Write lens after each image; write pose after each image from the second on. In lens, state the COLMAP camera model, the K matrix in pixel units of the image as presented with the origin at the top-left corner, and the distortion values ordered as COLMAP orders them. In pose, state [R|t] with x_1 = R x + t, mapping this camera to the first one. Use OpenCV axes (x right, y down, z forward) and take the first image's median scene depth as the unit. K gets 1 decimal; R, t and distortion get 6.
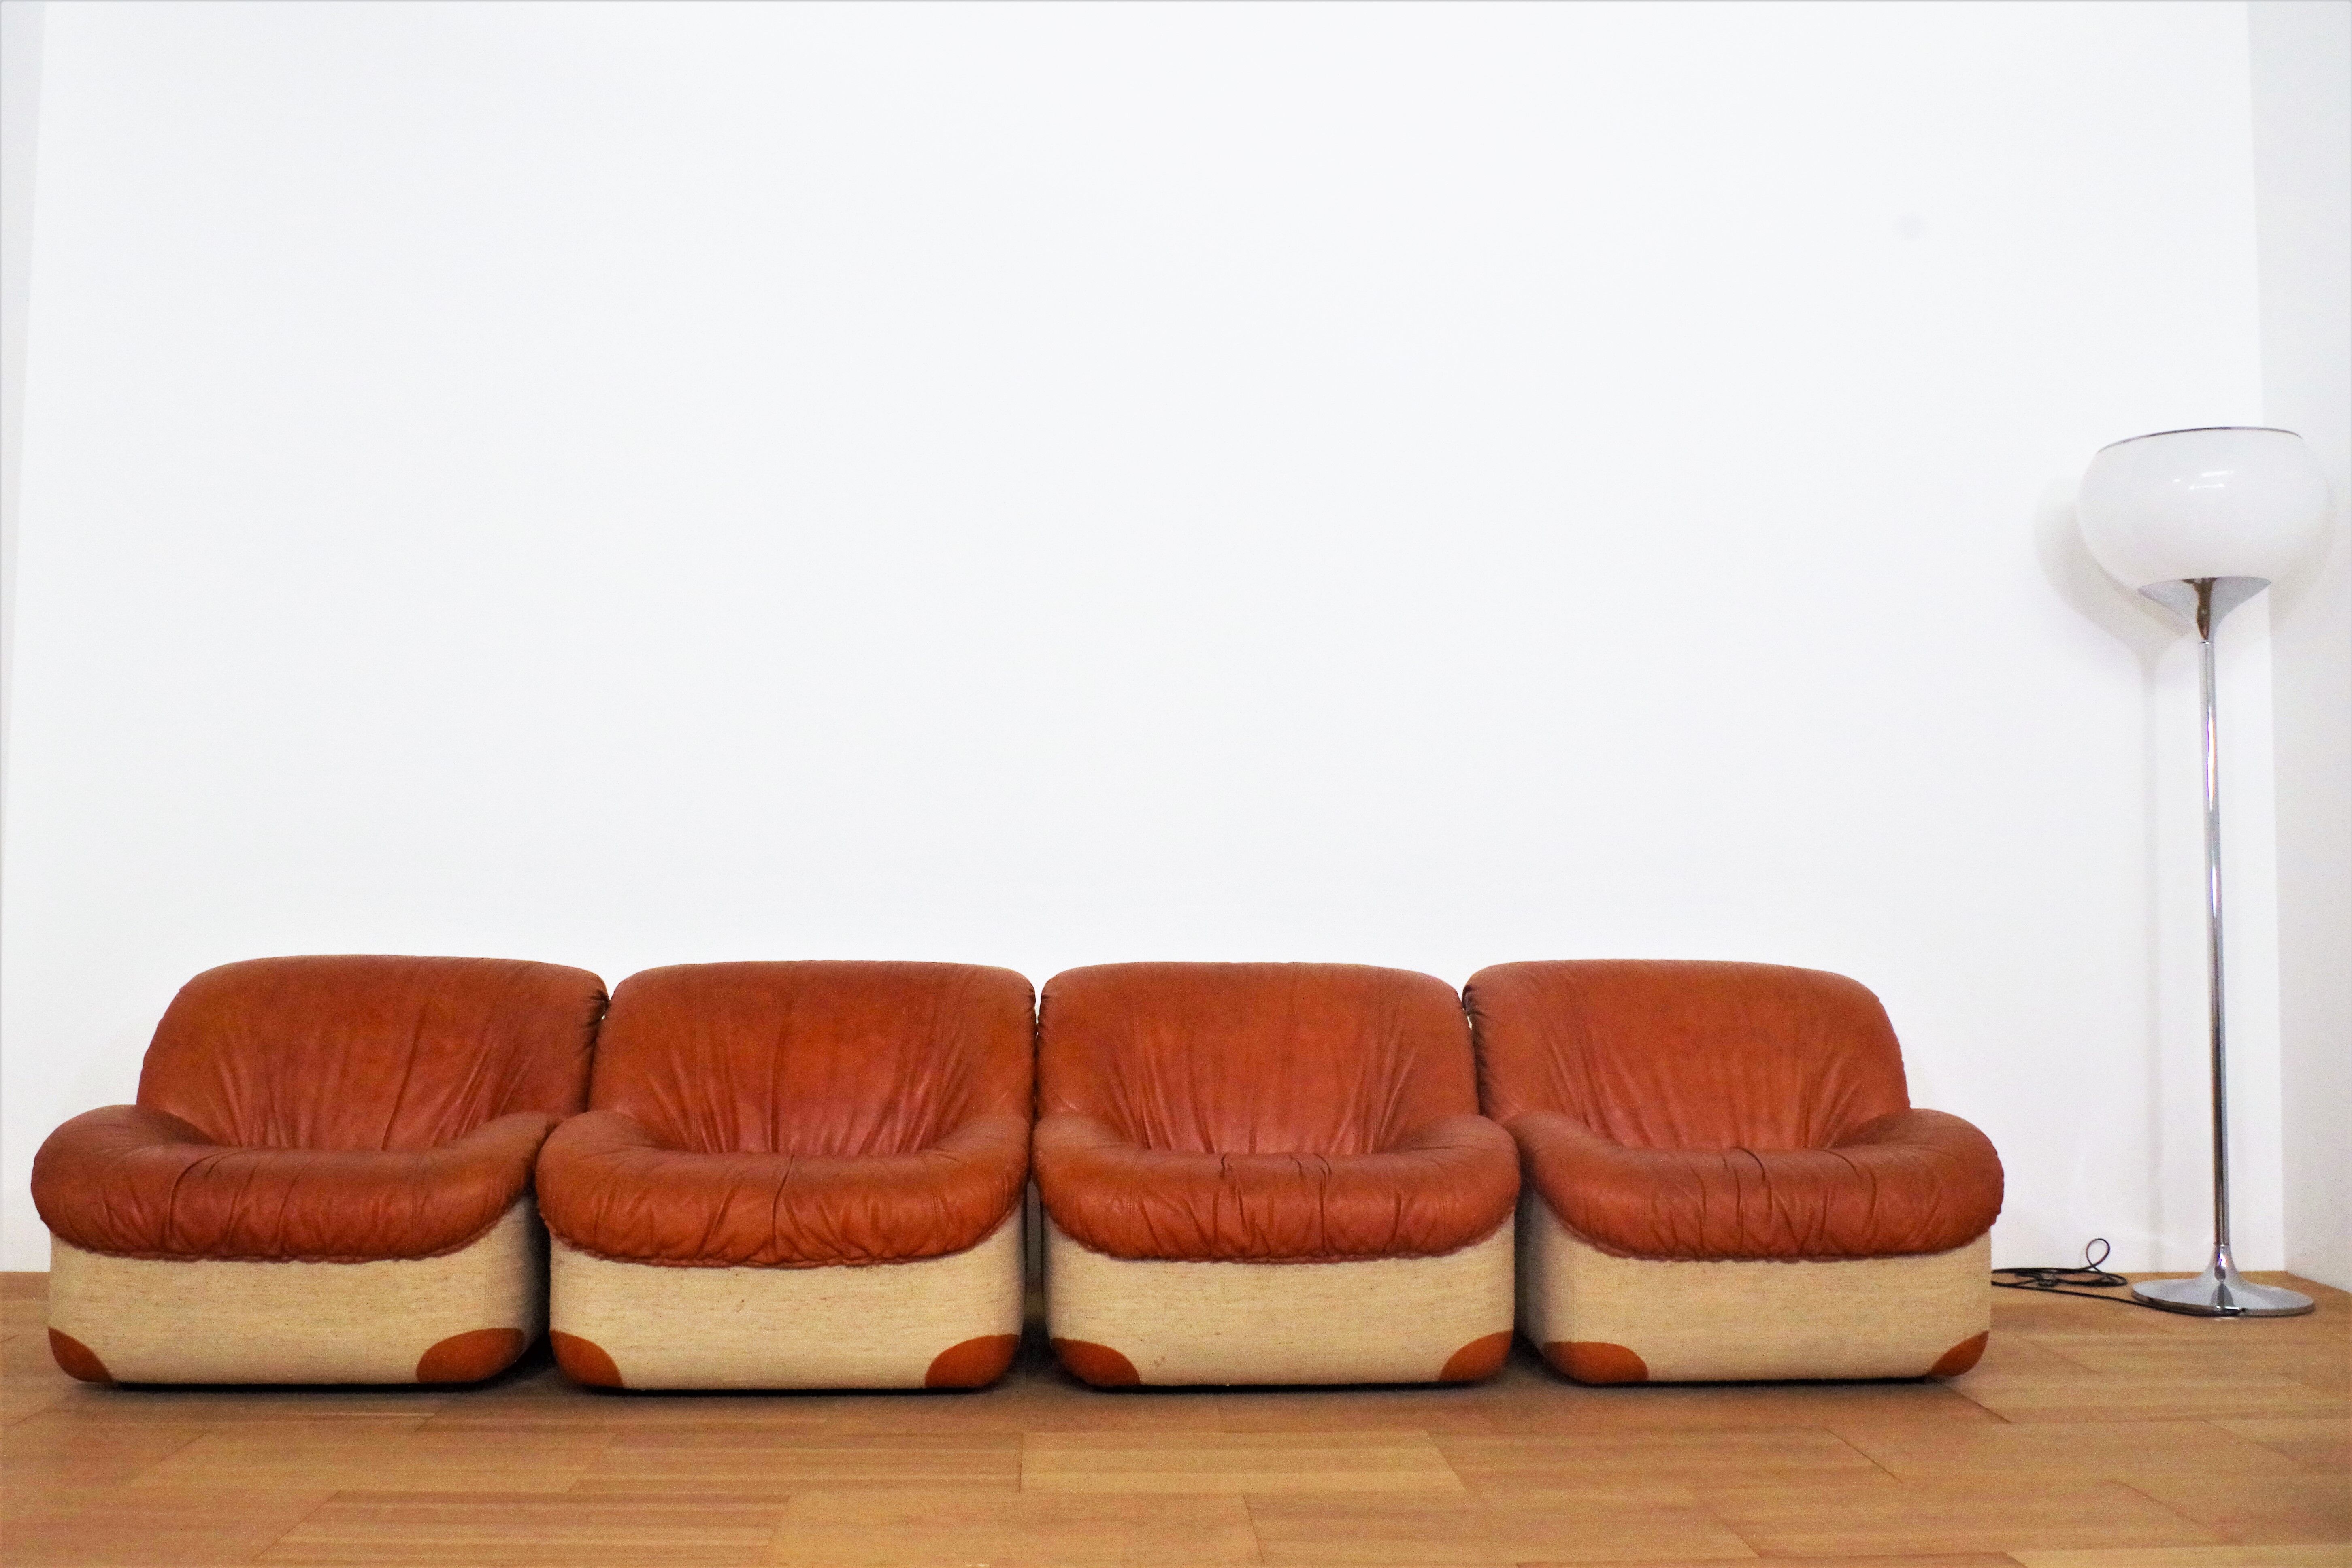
lens RADIAL K [[2197.7, 0, 1138.6], [0, 2197.7, 790.3], [0, 0, 1]] dist [-0.019267, -0.000464]
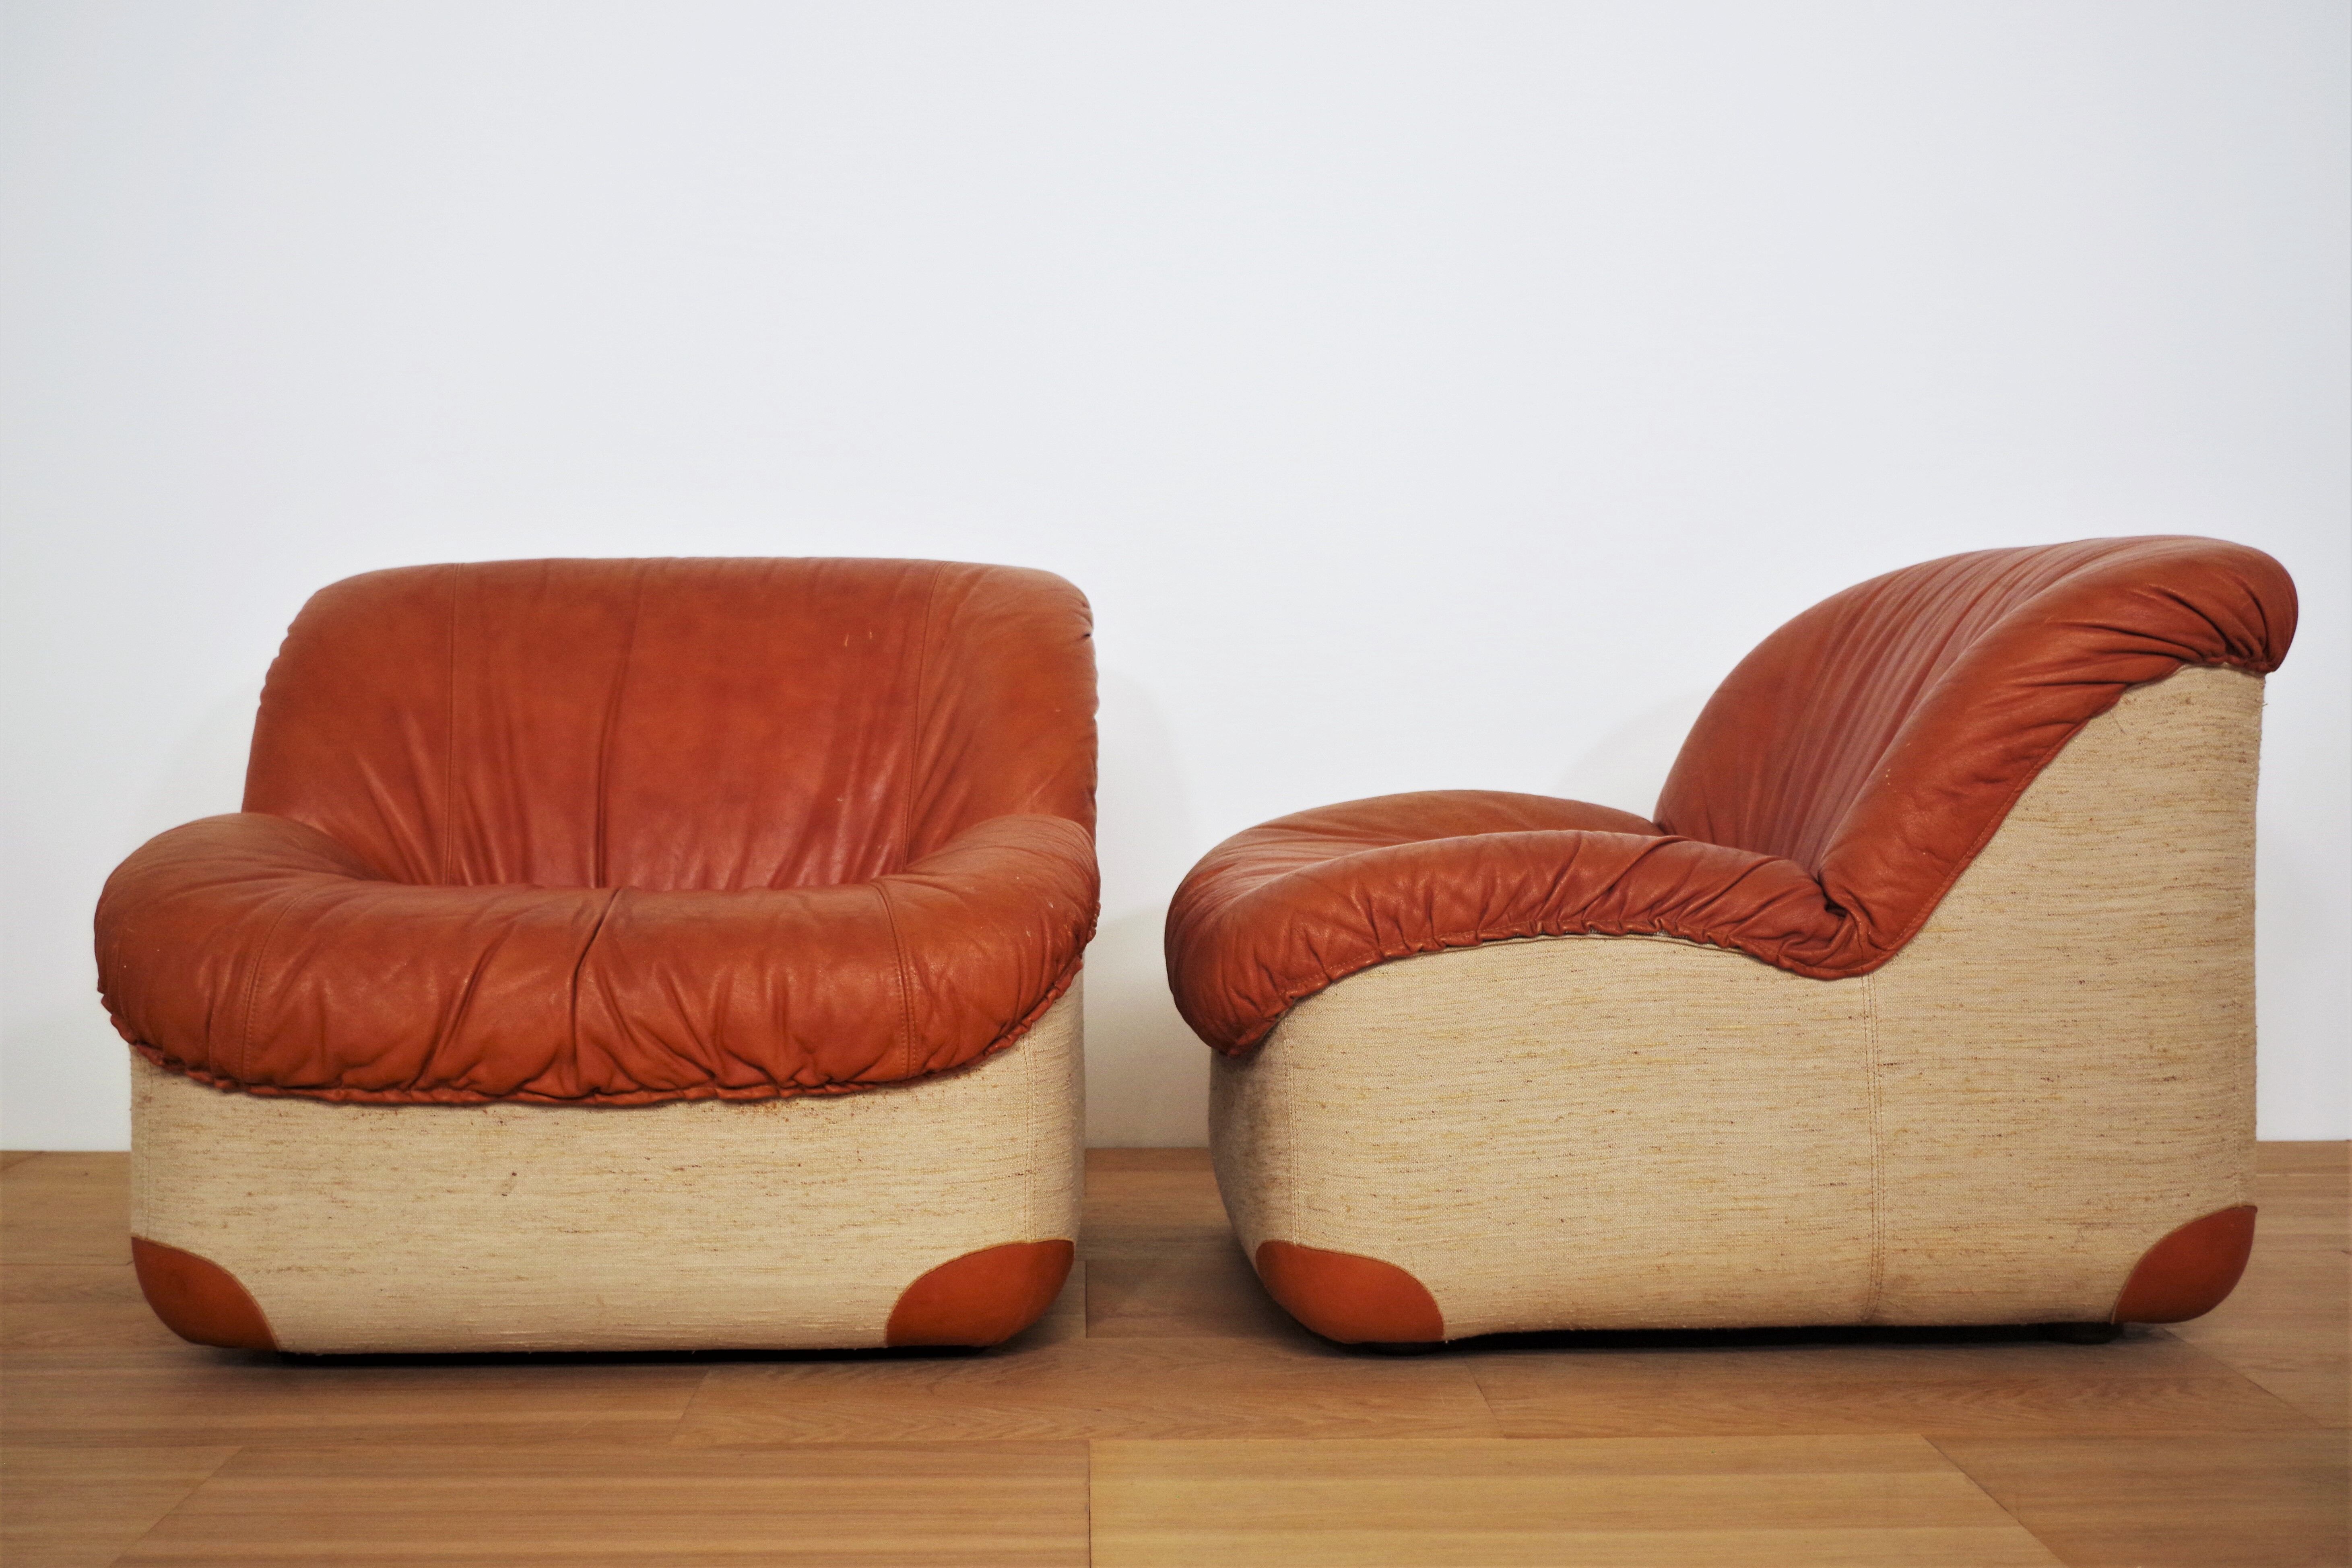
lens RADIAL K [[2857.7, 0, 1175.6], [0, 2857.7, 720.9], [0, 0, 1]] dist [0.012381, 0.023287]
pose [[0.999990, -0.003348, -0.003057, -0.029410], [0.003510, 0.998503, 0.054575, 0.095230], [0.002869, -0.054586, 0.998505, 0.359983]]
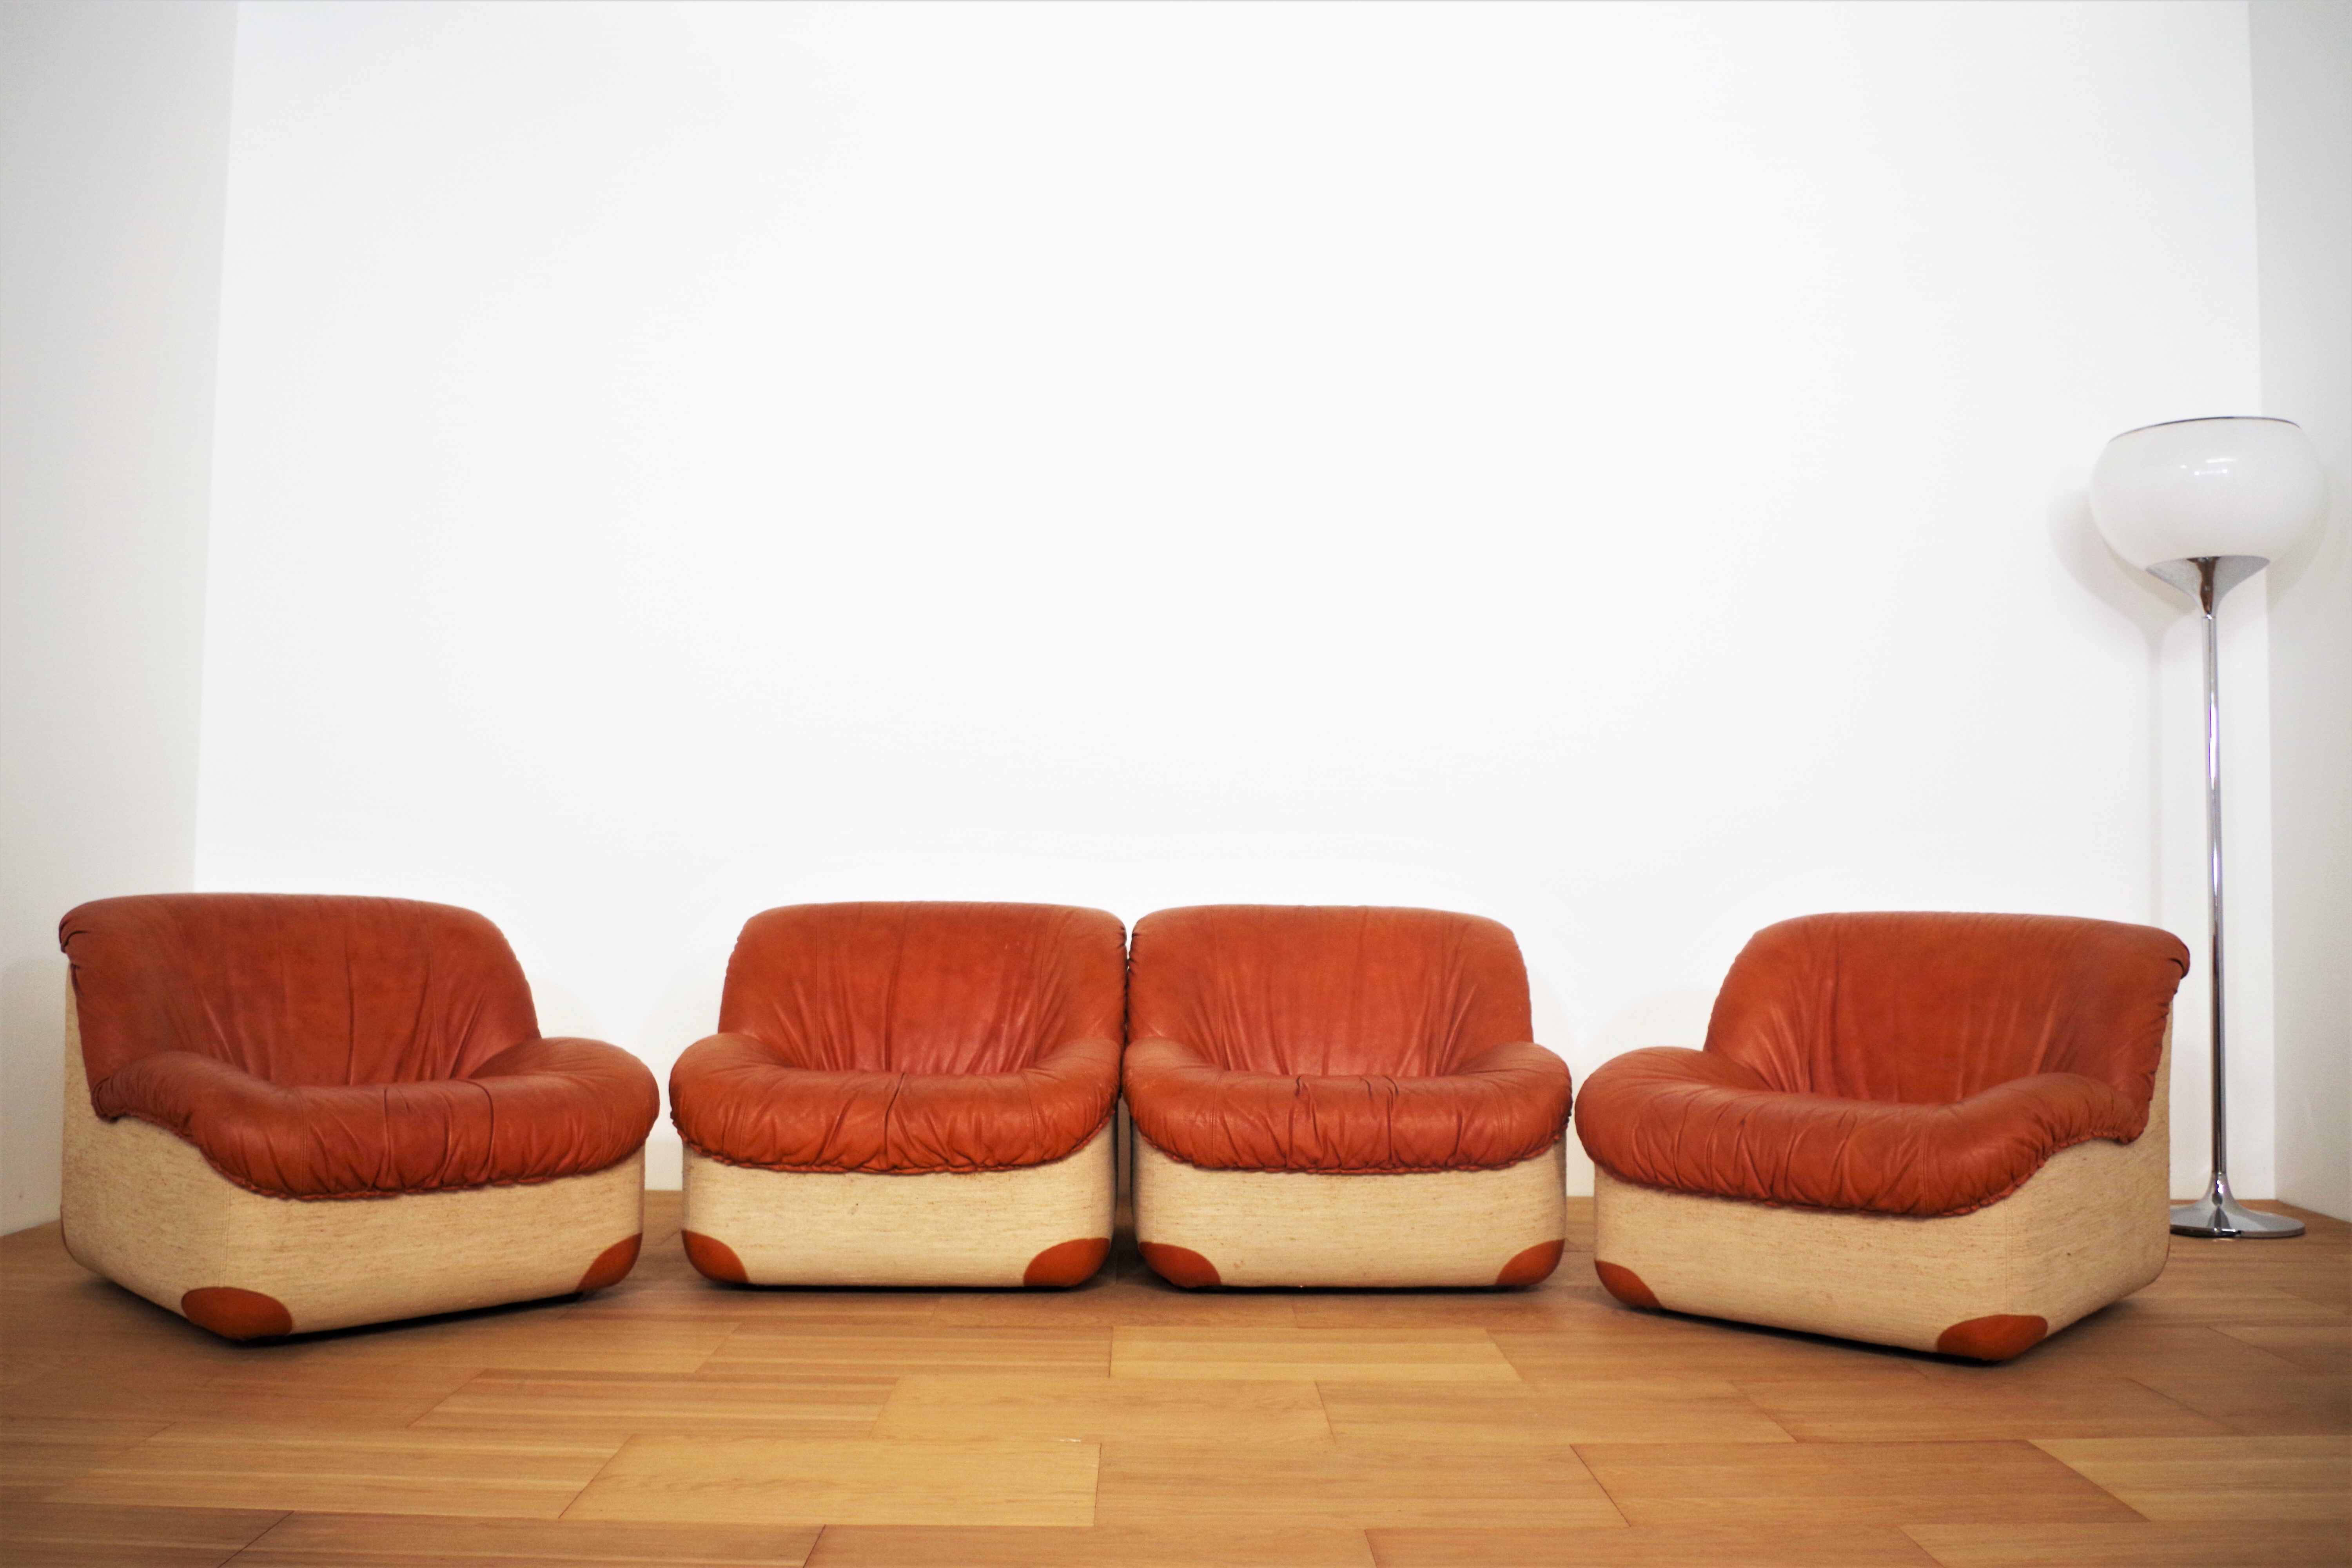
lens RADIAL K [[1961.0, 0, 1176.0], [0, 1961.0, 803.7], [0, 0, 1]] dist [-0.024236, 0.000847]
pose [[0.999729, 0.004740, -0.022786, -0.000598], [-0.004563, 0.999959, 0.007790, 0.024625], [0.022822, -0.007684, 0.999710, 0.030950]]
